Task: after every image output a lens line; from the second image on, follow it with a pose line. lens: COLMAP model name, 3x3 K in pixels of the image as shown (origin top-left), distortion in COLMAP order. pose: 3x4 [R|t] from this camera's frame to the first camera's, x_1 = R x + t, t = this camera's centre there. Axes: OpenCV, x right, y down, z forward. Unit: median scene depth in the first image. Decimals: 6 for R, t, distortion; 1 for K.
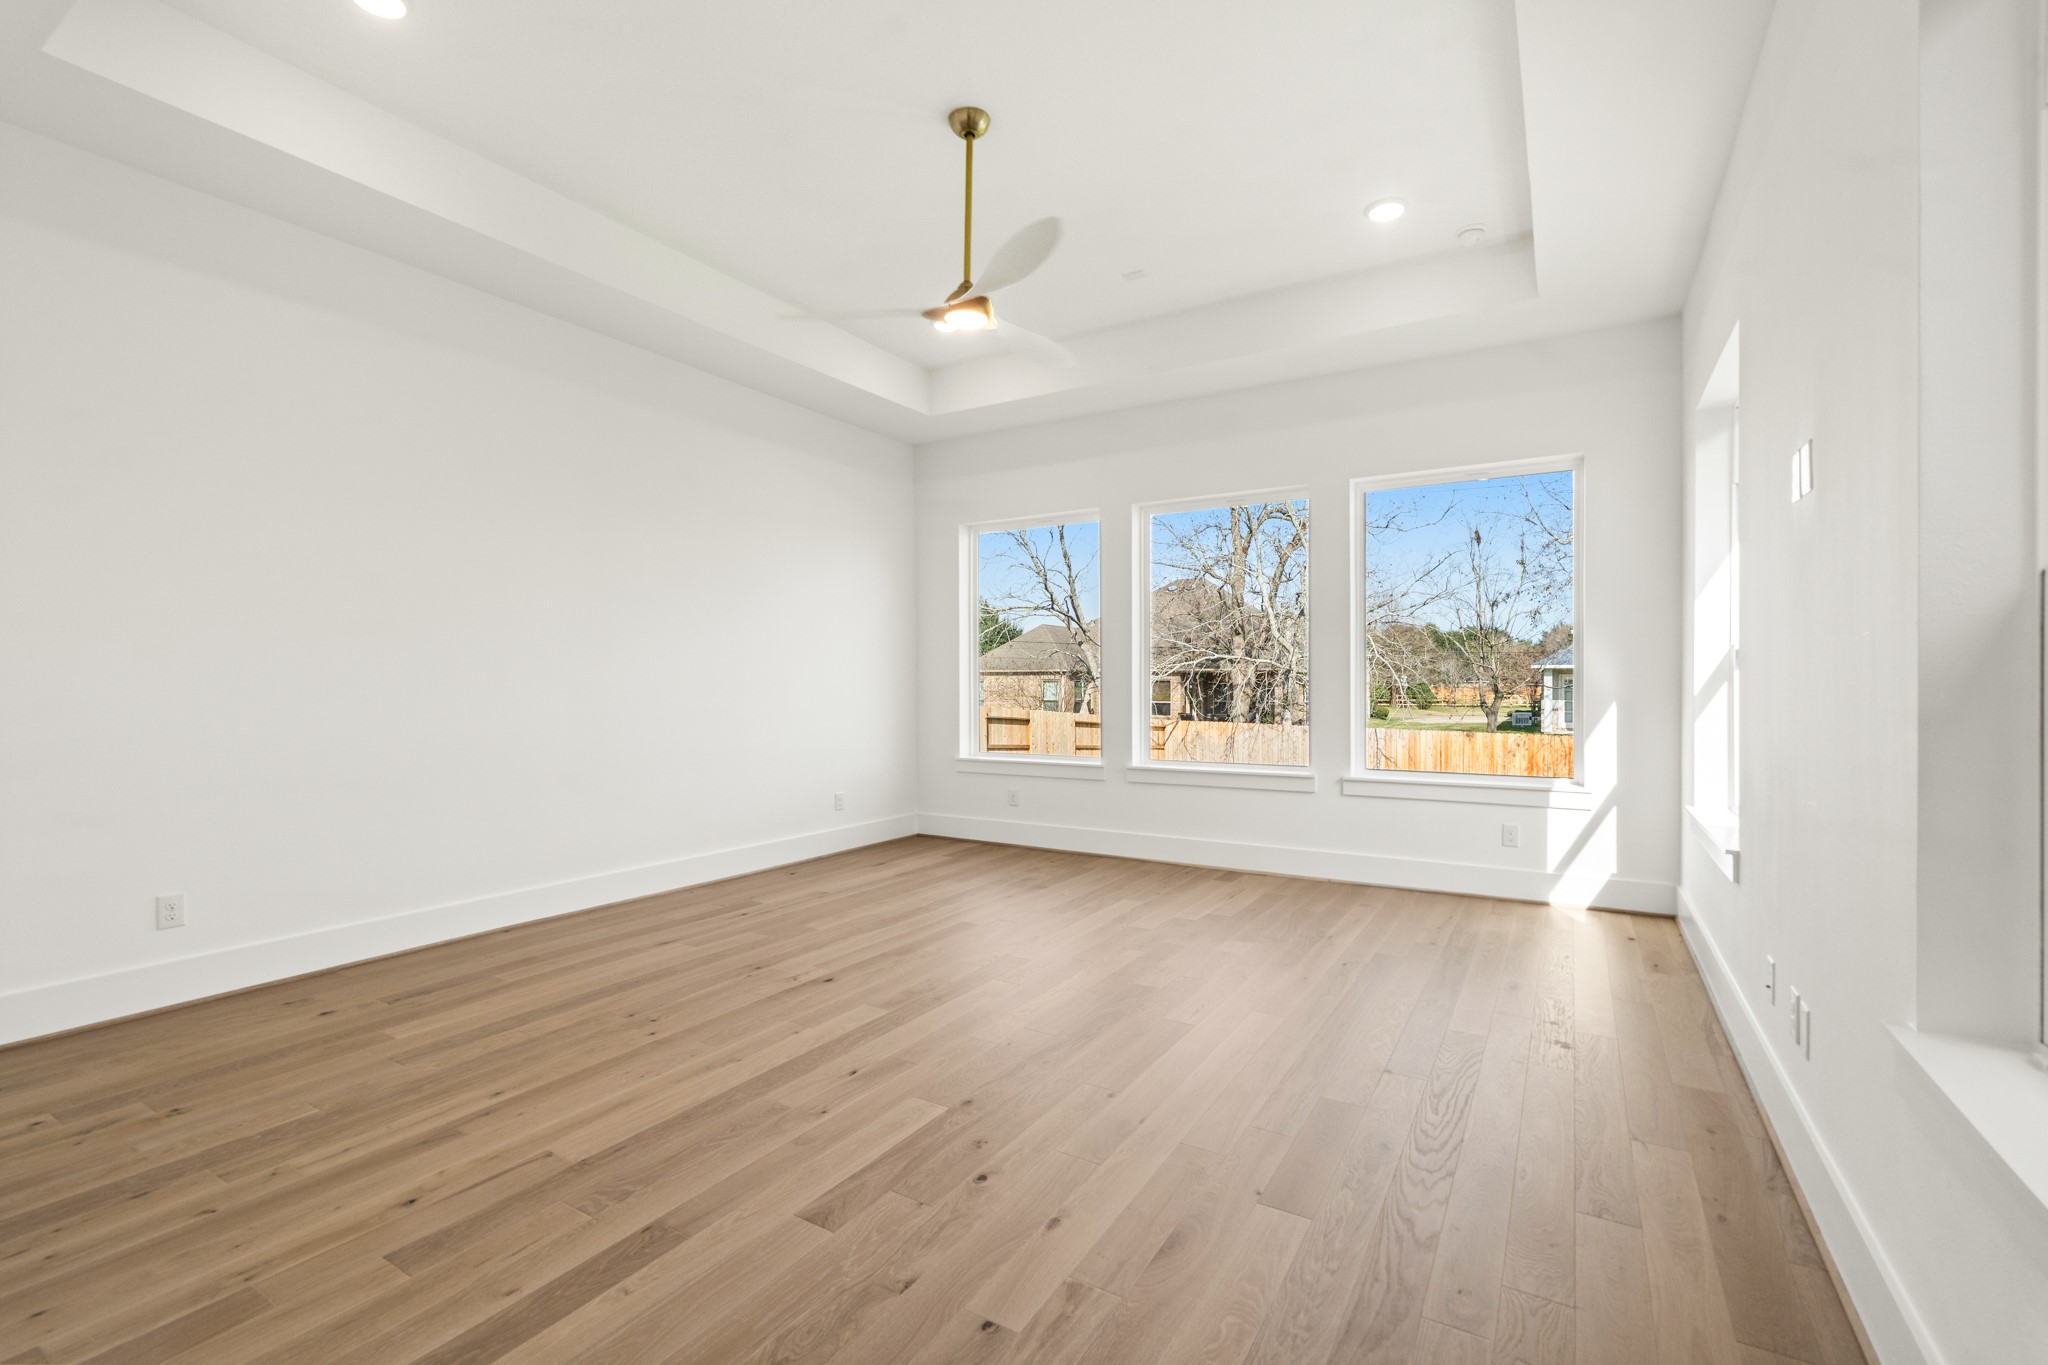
lens RADIAL K [[892.5, 0, 1021.6], [0, 892.5, 702.2], [0, 0, 1]] dist [0.000765, 0.000160]
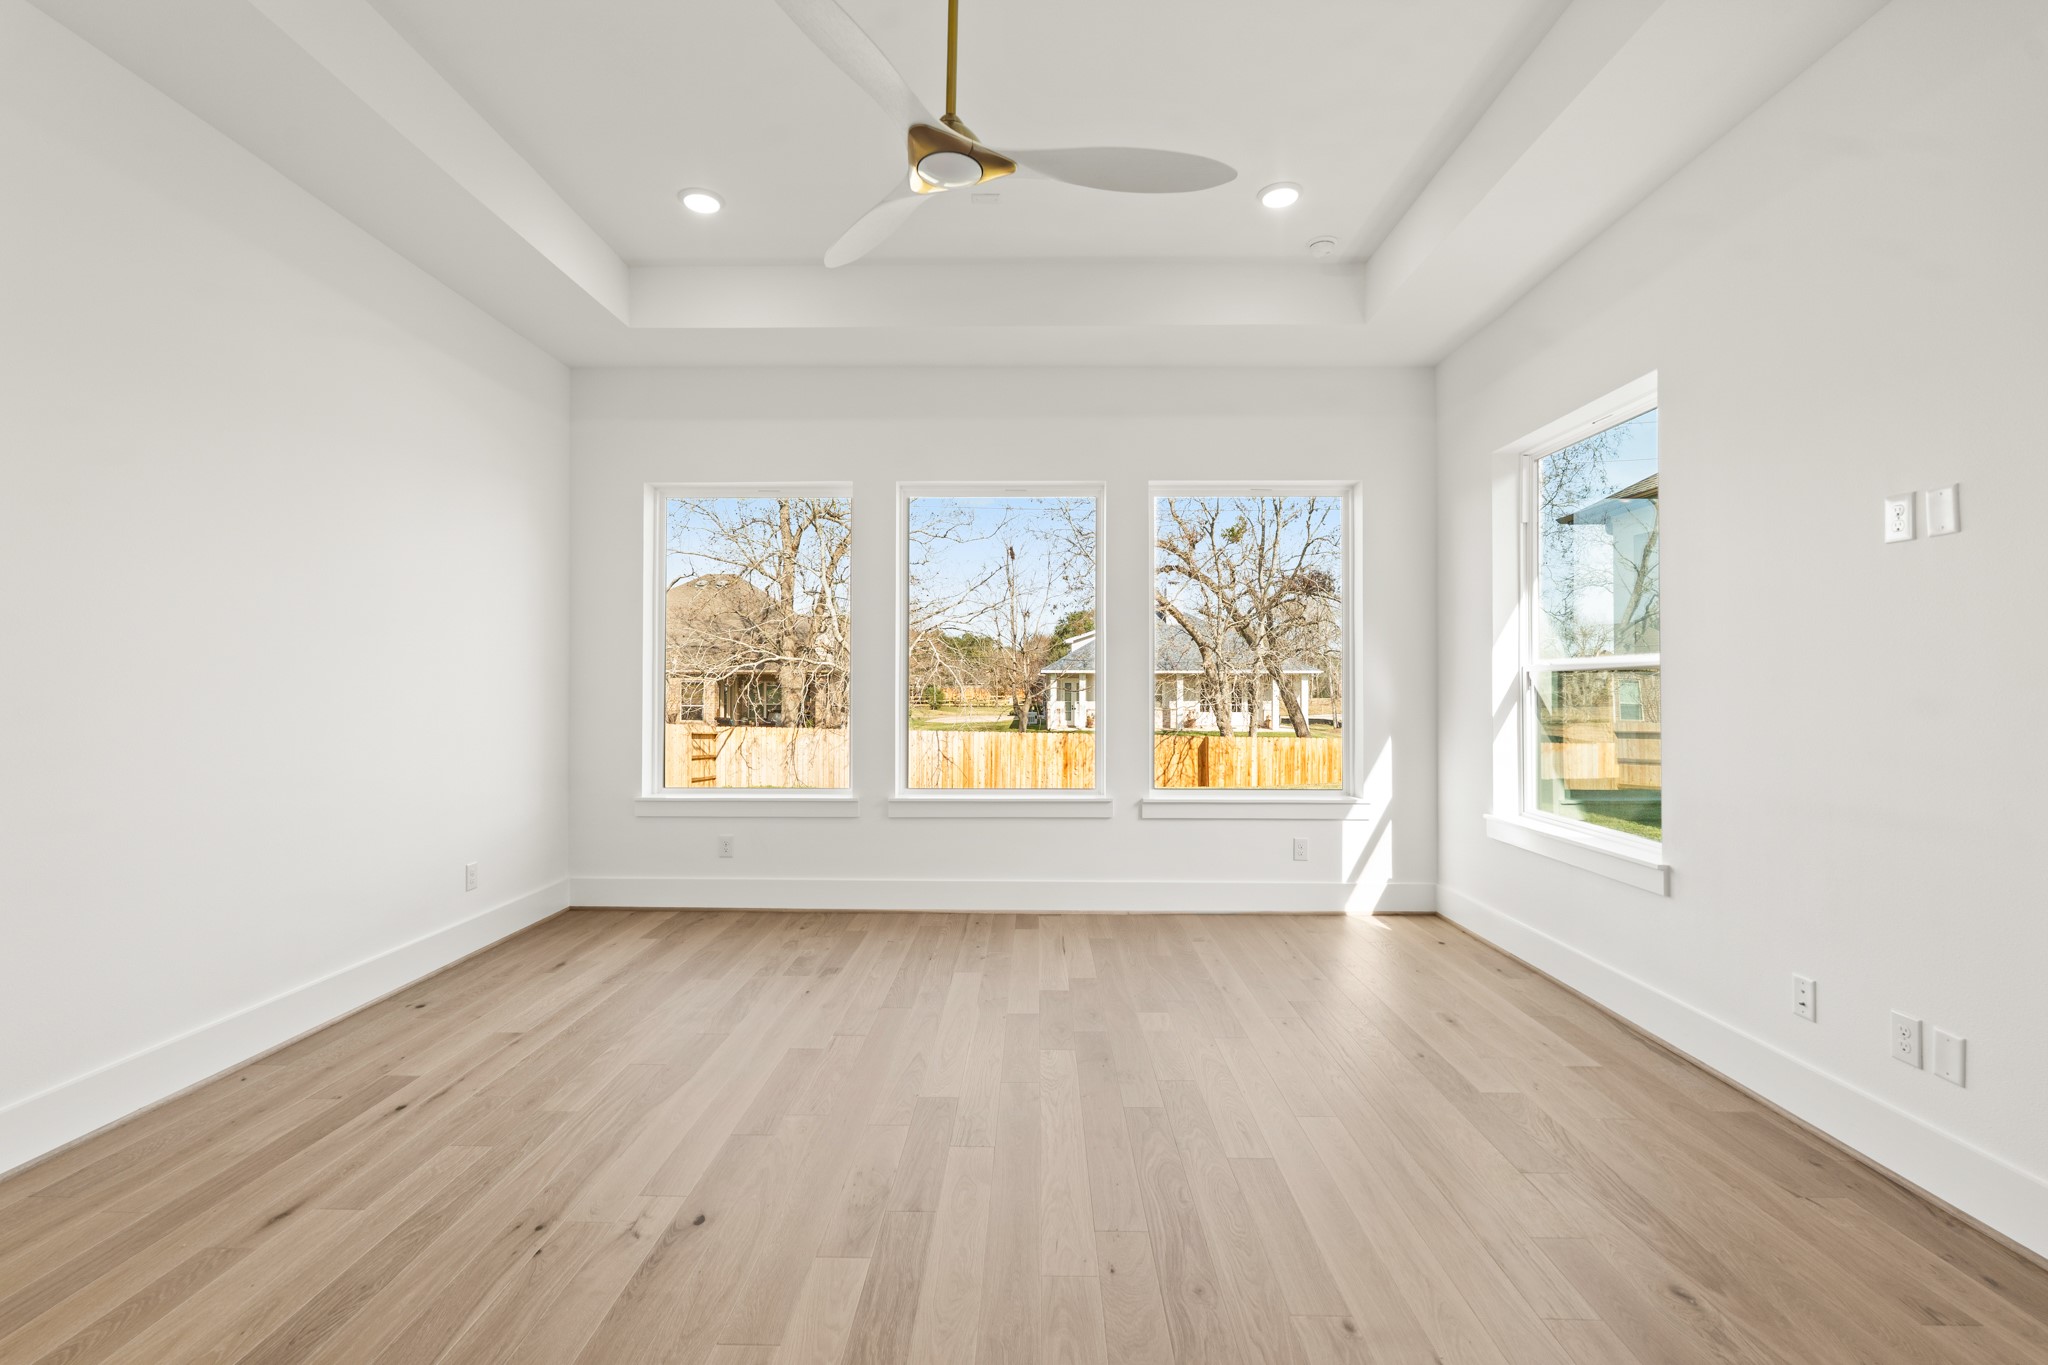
lens RADIAL K [[904.4, 0, 1020.1], [0, 904.4, 684.3], [0, 0, 1]] dist [-0.003787, 0.000259]
pose [[0.863678, 0.002683, 0.504037, -0.250564], [0.007934, 0.999790, -0.018916, -0.021261], [-0.503982, 0.020337, 0.863475, 0.279343]]
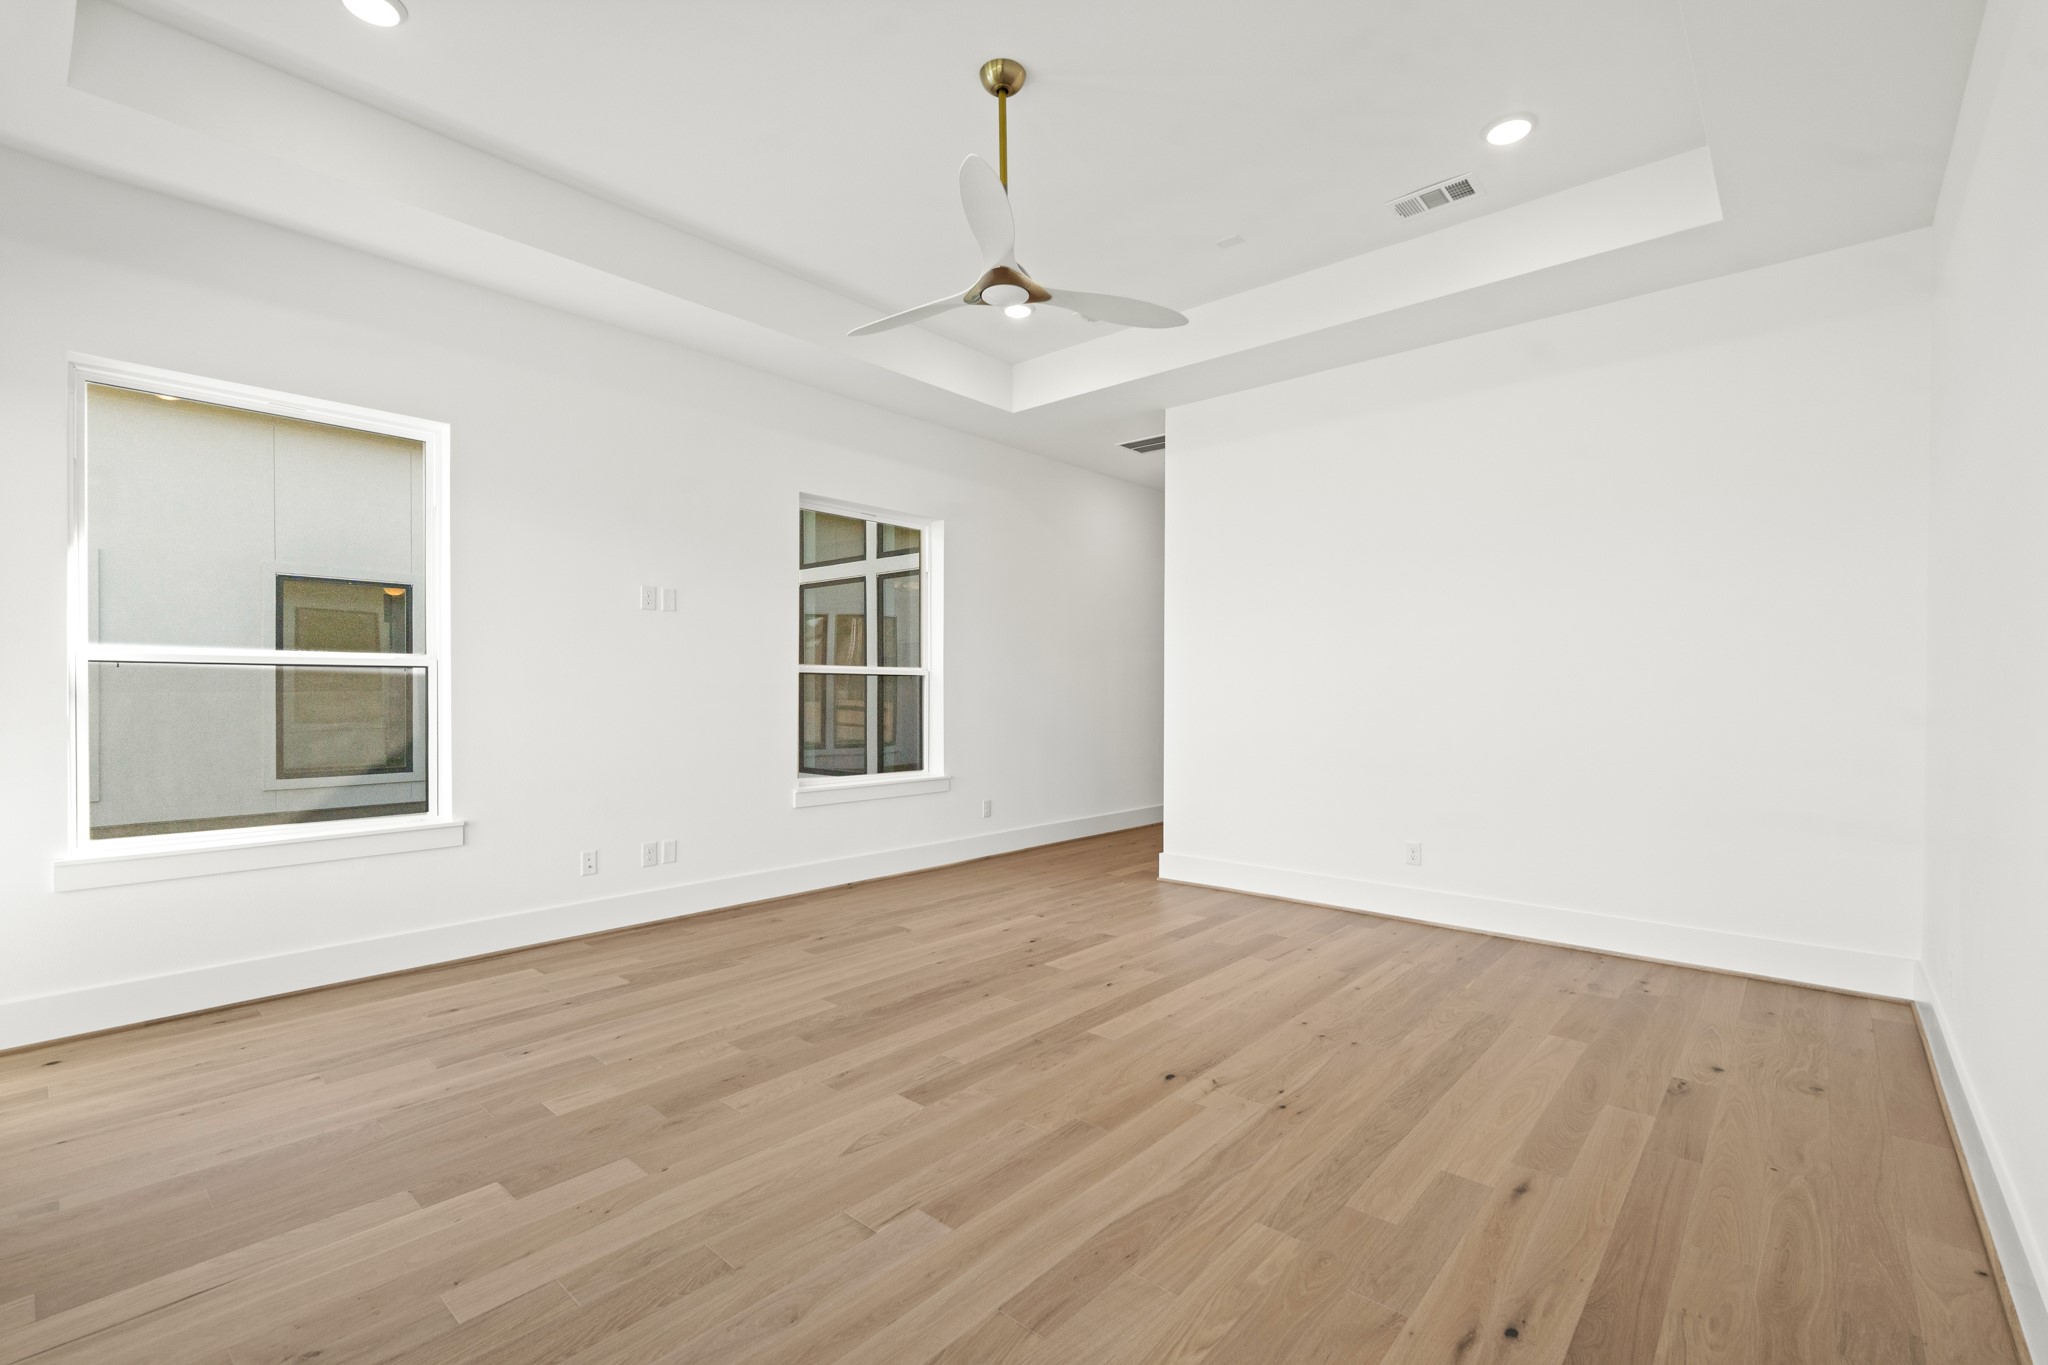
lens RADIAL K [[904.4, 0, 1020.1], [0, 904.4, 684.3], [0, 0, 1]] dist [-0.003787, 0.000259]
pose [[-0.984048, 0.001606, 0.177896, -0.171333], [0.004502, 0.999864, 0.015875, -0.036165], [-0.177846, 0.016423, -0.983921, 1.350157]]
